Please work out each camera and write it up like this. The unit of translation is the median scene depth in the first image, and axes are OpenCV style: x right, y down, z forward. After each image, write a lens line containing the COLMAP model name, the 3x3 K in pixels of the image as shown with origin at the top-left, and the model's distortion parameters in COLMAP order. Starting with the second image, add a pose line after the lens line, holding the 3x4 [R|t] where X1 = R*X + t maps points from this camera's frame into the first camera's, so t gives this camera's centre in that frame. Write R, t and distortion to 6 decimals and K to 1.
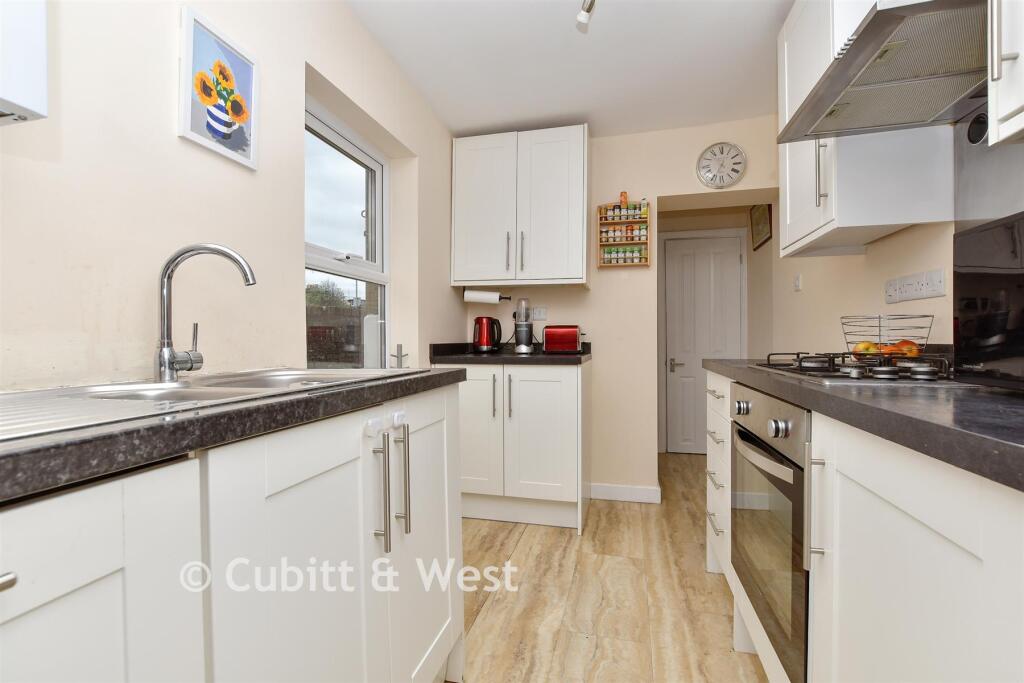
lens RADIAL K [[451.4, 0, 511.2], [0, 451.4, 340.8], [0, 0, 1]] dist [-0.000614, -0.000060]
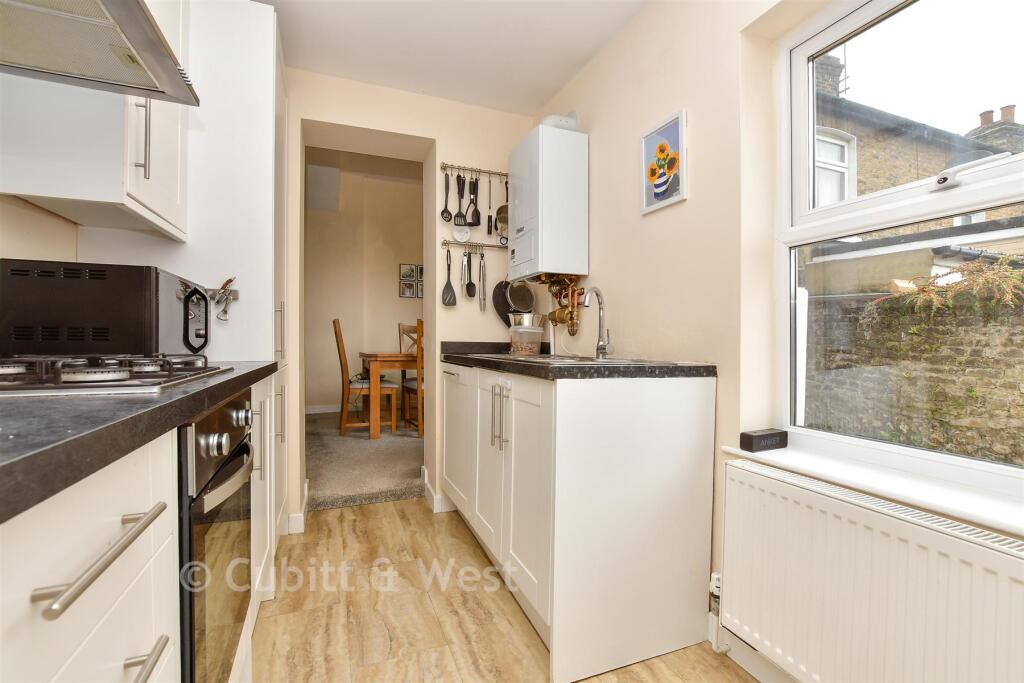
lens RADIAL K [[451.4, 0, 511.5], [0, 451.4, 342.0], [0, 0, 1]] dist [-0.000614, -0.000060]
pose [[-0.809177, 0.006336, -0.587531, 0.571879], [-0.004924, 0.999834, 0.017564, -0.012903], [0.587545, 0.017106, -0.809011, 1.863906]]
